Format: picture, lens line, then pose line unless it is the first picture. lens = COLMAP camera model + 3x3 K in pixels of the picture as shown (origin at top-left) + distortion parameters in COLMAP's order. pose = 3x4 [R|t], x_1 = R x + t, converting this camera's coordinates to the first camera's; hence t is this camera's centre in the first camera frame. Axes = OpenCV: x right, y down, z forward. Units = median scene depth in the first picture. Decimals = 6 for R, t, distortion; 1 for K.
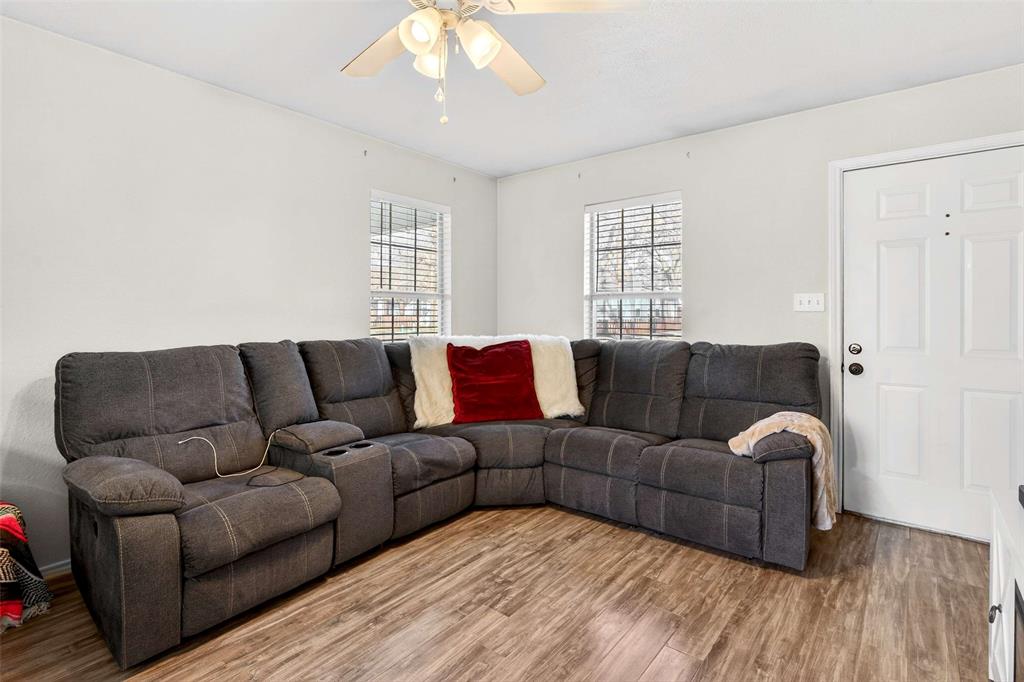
lens RADIAL K [[506.2, 0, 510.9], [0, 506.2, 313.0], [0, 0, 1]] dist [0.001012, 0.000596]
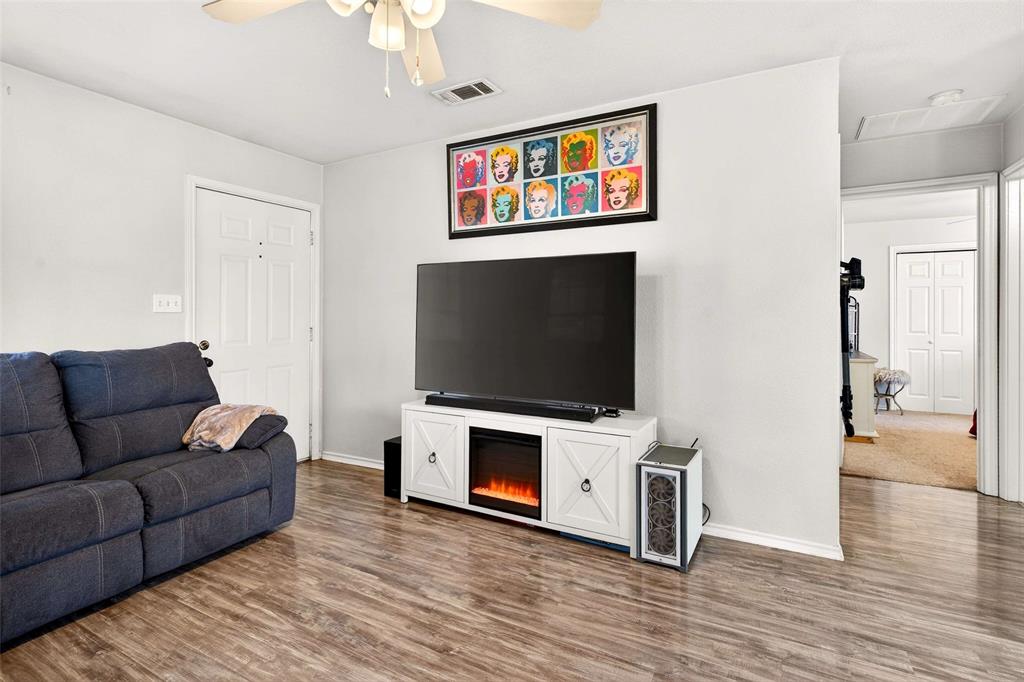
lens RADIAL K [[506.2, 0, 510.9], [0, 506.2, 313.0], [0, 0, 1]] dist [0.001012, 0.000596]
pose [[-0.170823, 0.001504, 0.985301, -0.701794], [0.000266, 0.999999, -0.001481, 0.000678], [-0.985302, 0.000009, -0.170823, 0.636929]]
